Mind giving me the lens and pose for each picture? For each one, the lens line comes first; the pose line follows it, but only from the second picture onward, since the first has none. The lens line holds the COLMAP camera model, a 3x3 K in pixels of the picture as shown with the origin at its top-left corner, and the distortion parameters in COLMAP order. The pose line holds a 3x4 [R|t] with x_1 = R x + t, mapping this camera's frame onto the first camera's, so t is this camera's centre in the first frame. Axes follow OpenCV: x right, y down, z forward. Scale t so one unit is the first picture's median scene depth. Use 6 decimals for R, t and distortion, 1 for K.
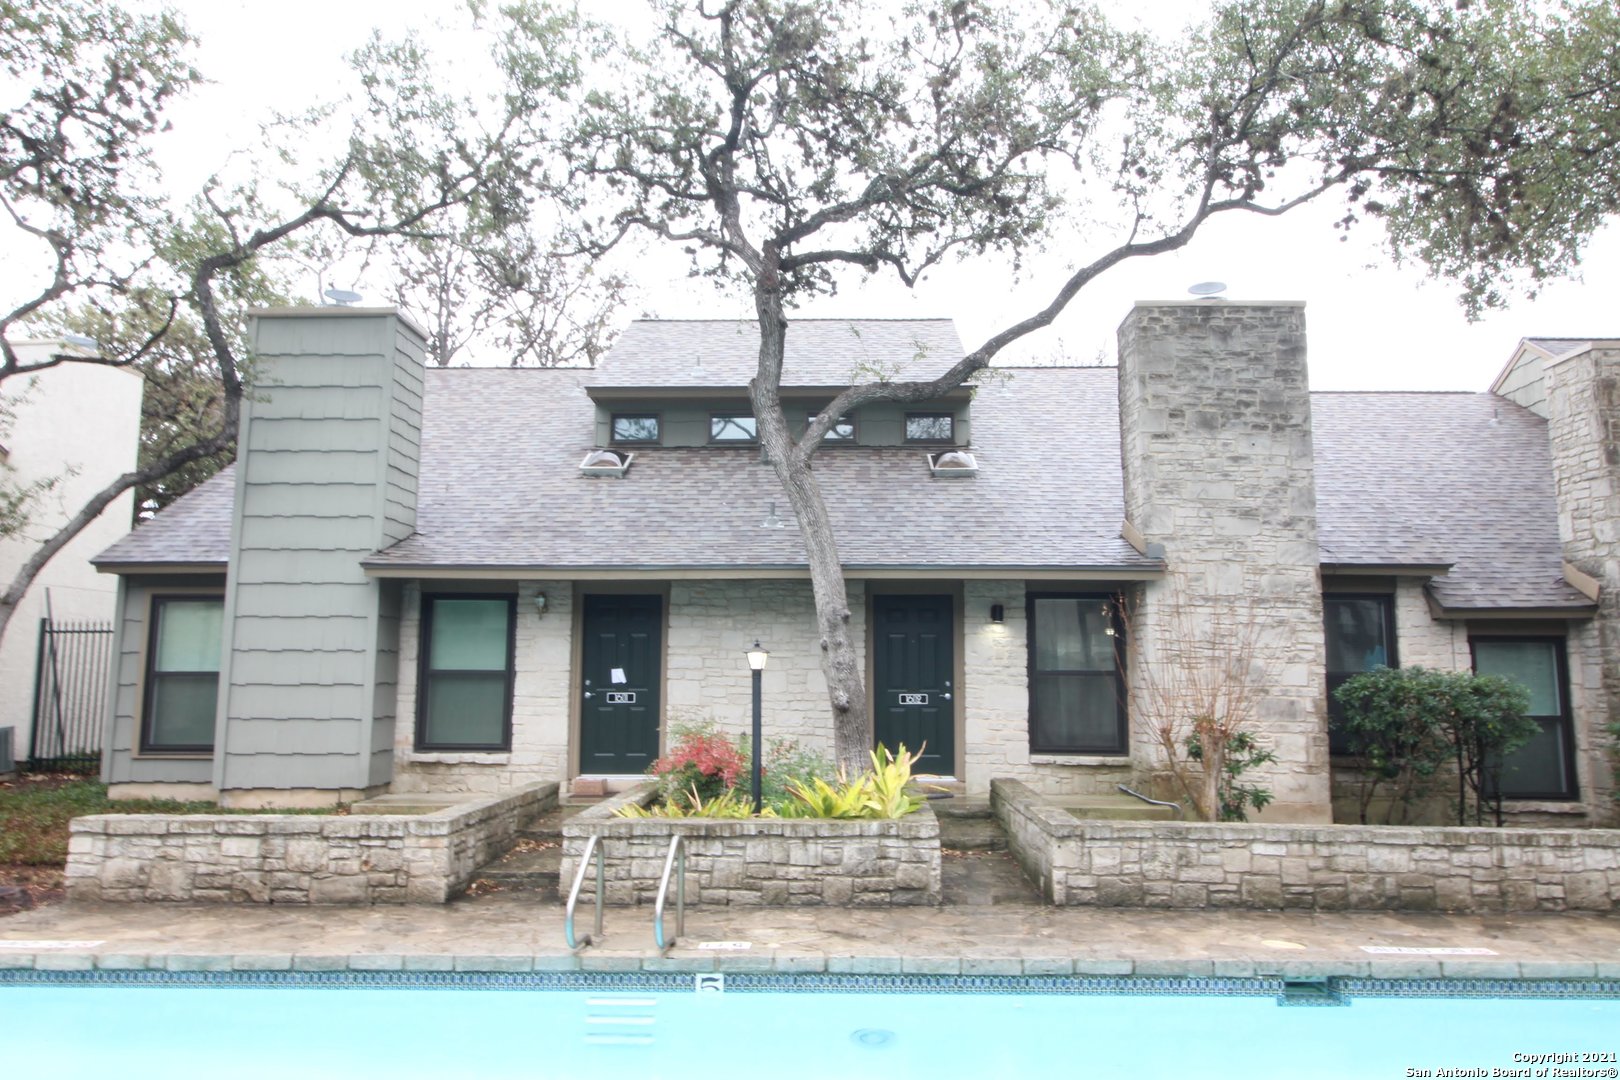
lens RADIAL K [[1109.4, 0, 814.0], [0, 1109.4, 536.4], [0, 0, 1]] dist [0.011267, -0.005082]
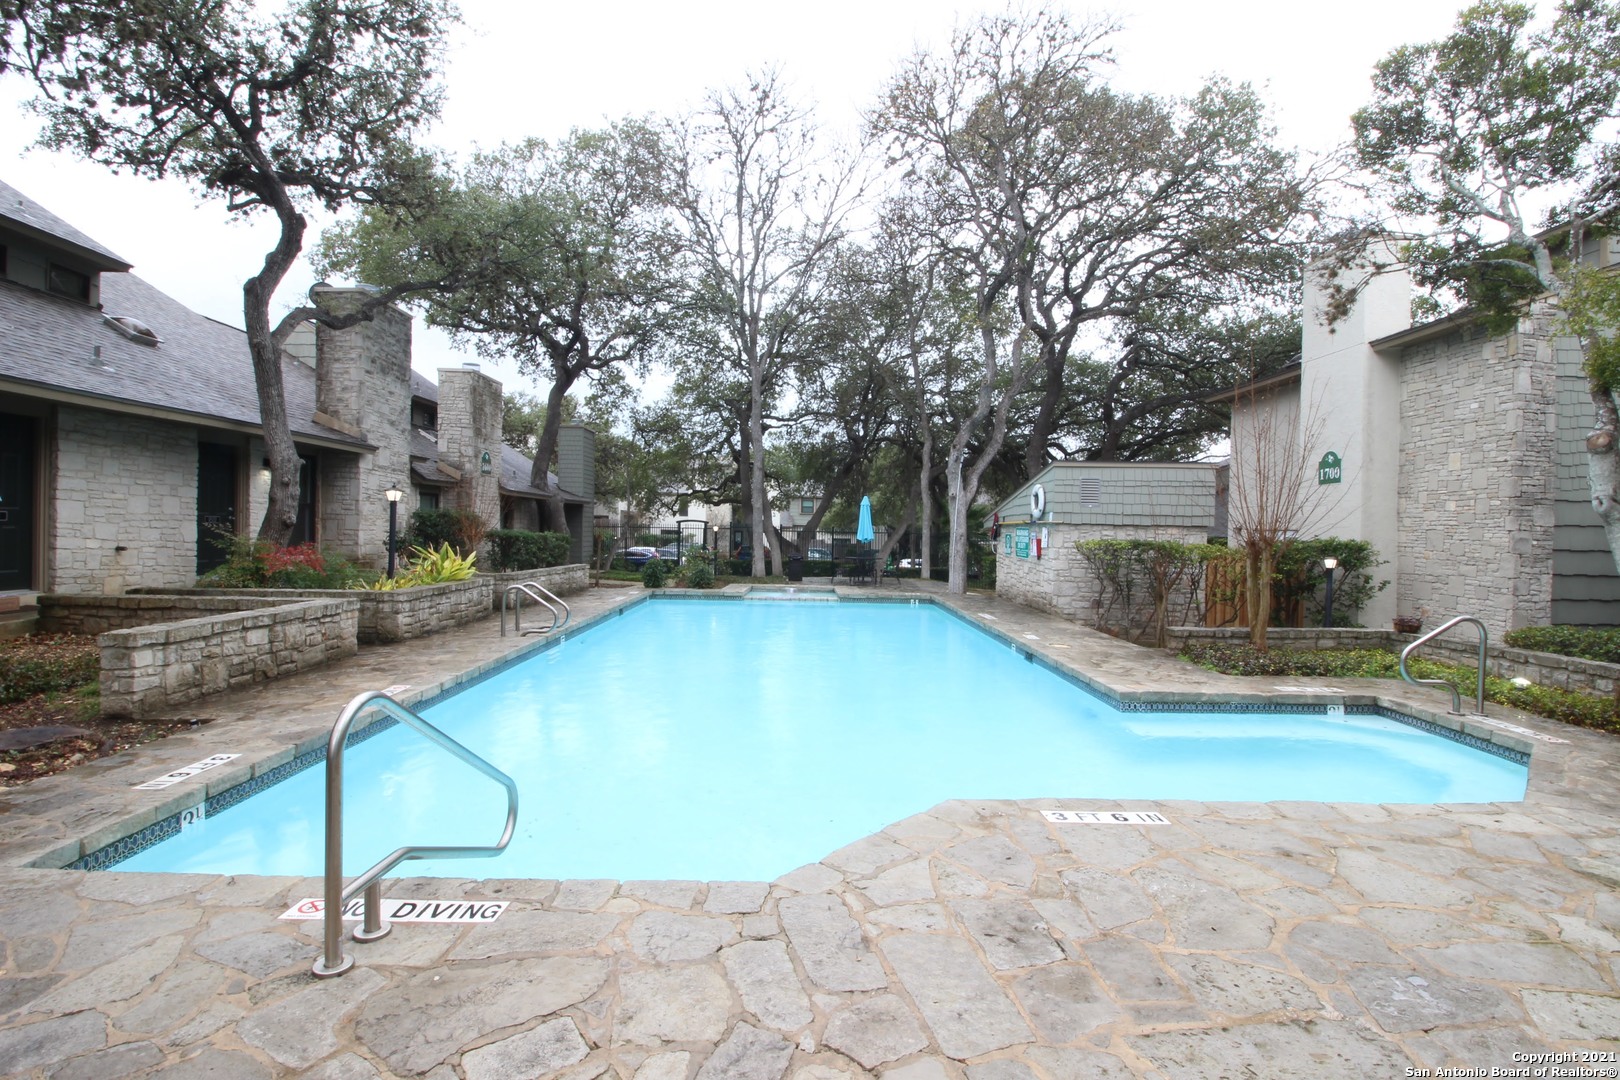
lens RADIAL K [[755.9, 0, 815.6], [0, 755.9, 534.2], [0, 0, 1]] dist [0.002314, -0.011775]
pose [[-0.040042, -0.010842, 0.999139, -0.923638], [-0.144405, 0.989506, 0.004950, 0.055839], [-0.988708, -0.144082, -0.041187, 0.317801]]
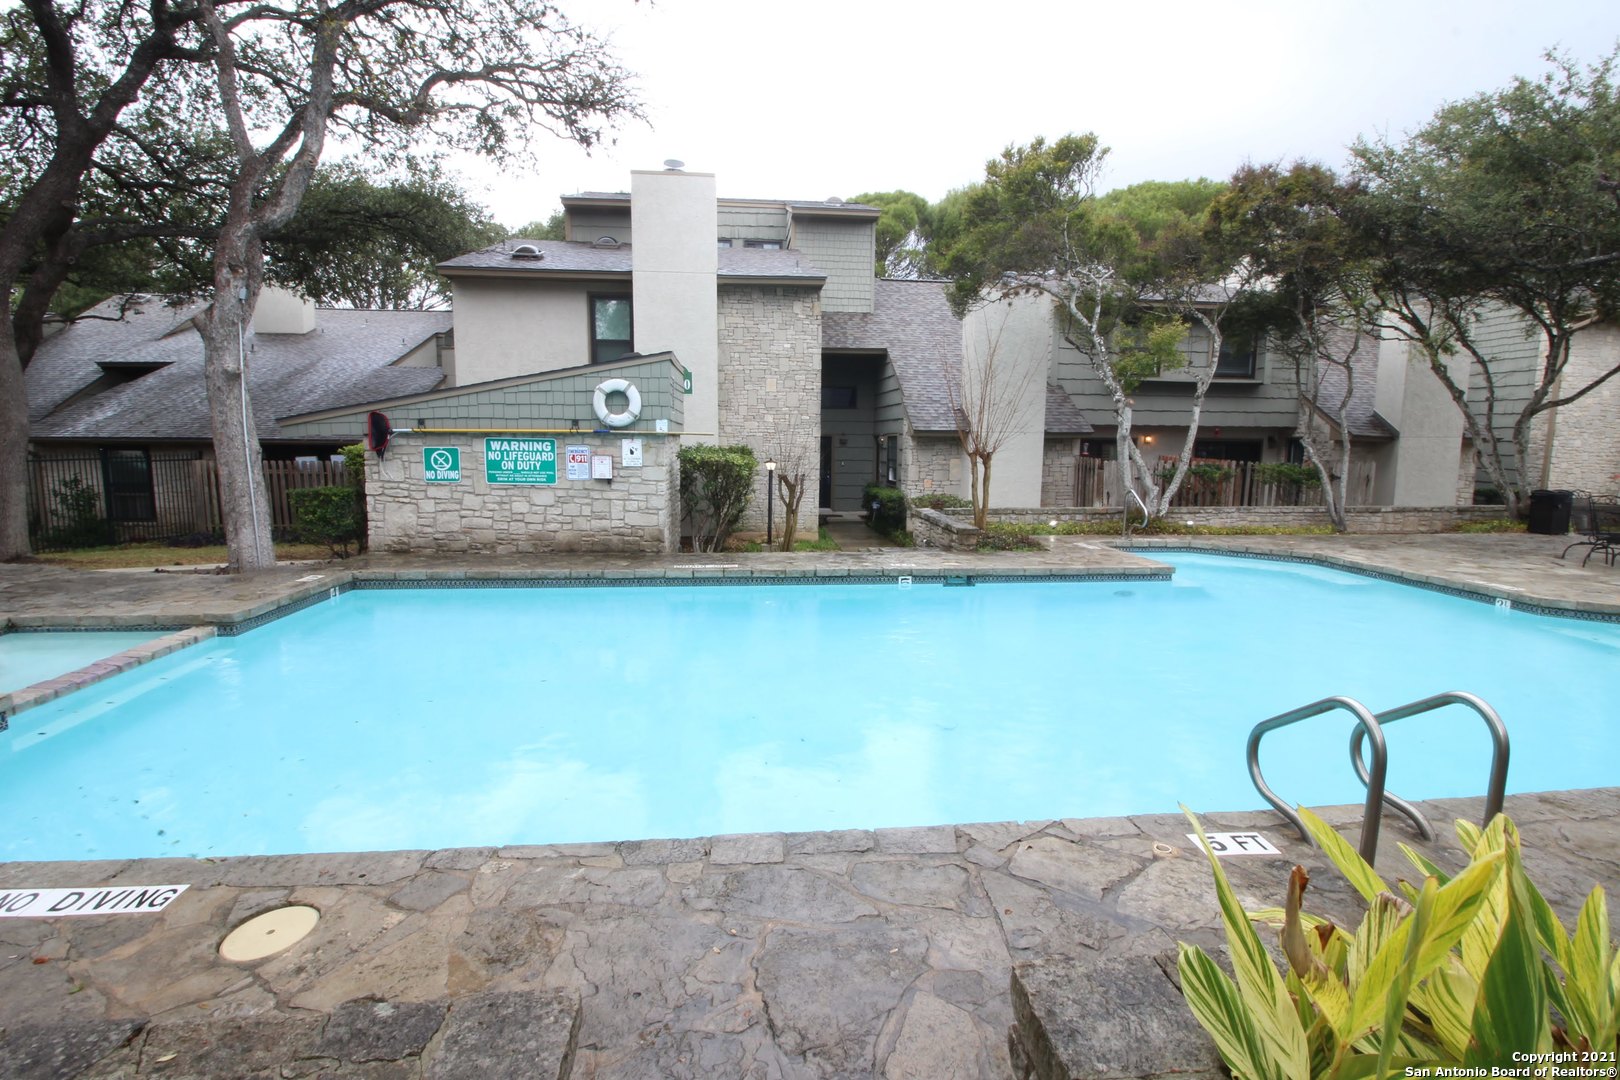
lens RADIAL K [[755.9, 0, 815.6], [0, 755.9, 534.2], [0, 0, 1]] dist [0.002314, -0.011775]
pose [[-0.991379, 0.003113, -0.130986, 0.116277], [0.002851, 0.999994, 0.002184, 0.106299], [0.130992, 0.001792, -0.991382, 0.795337]]
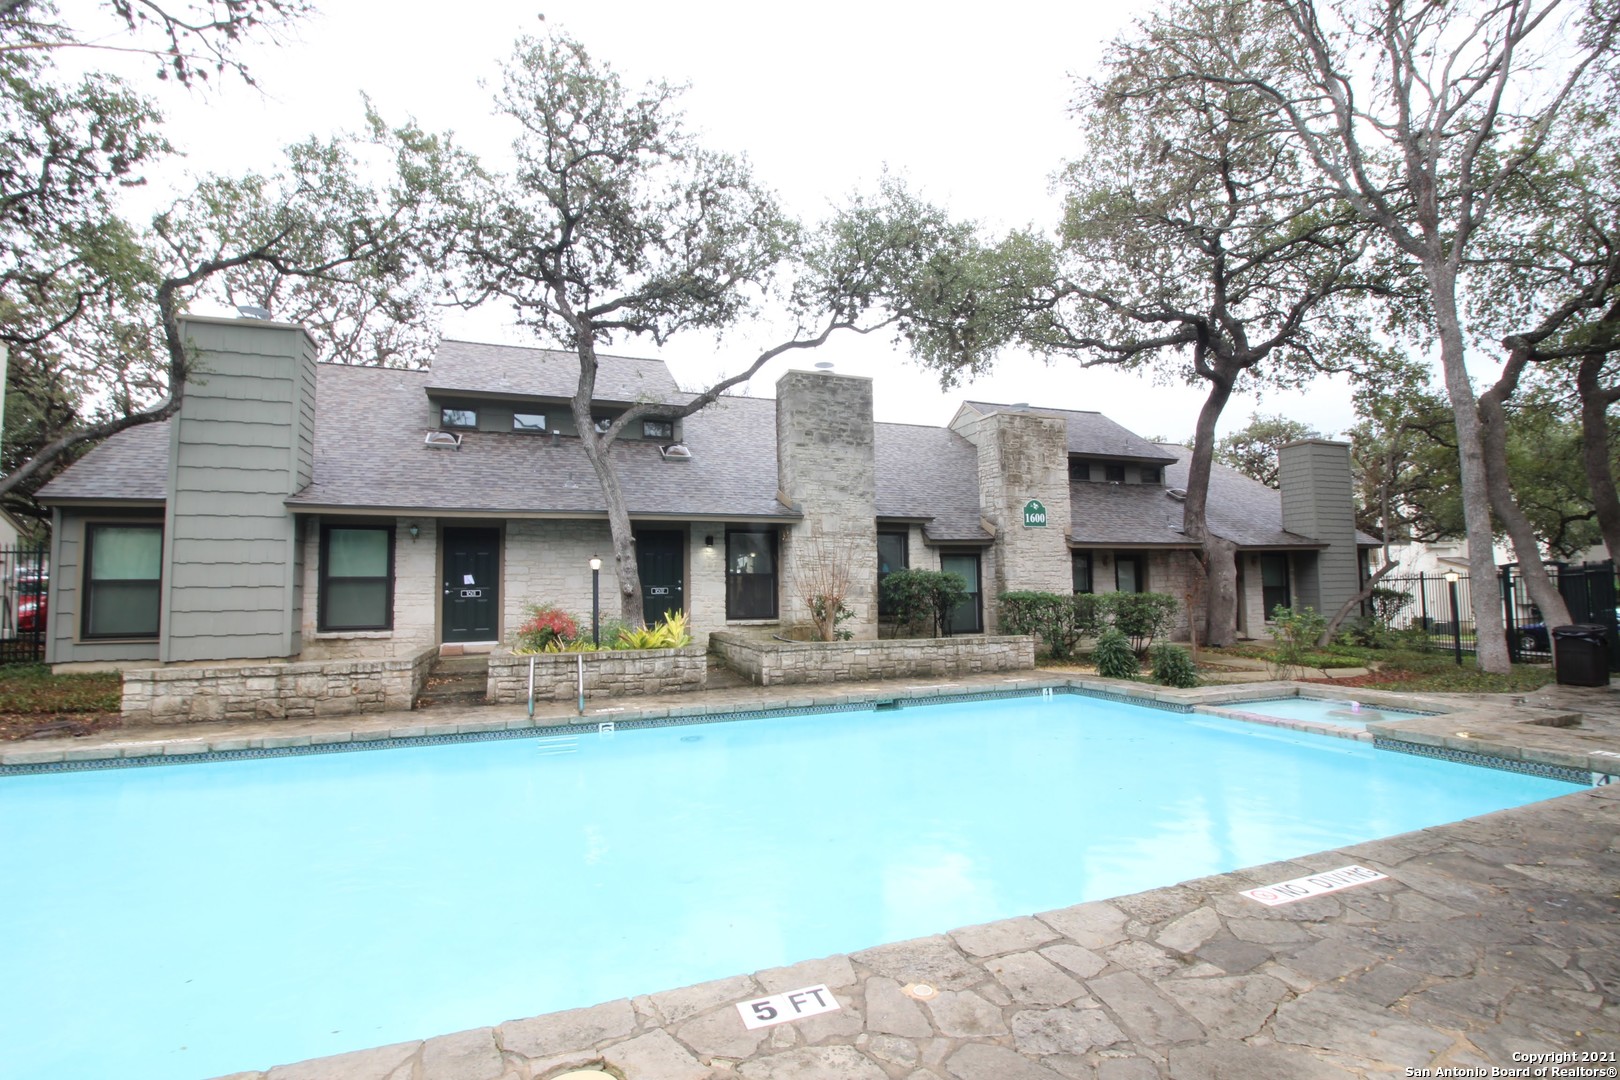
lens RADIAL K [[755.9, 0, 815.6], [0, 755.9, 534.2], [0, 0, 1]] dist [0.002314, -0.011775]
pose [[0.924098, 0.010807, 0.382002, -0.141973], [-0.029245, 0.998669, 0.042492, 0.003207], [-0.381034, -0.050438, 0.923184, -0.171378]]
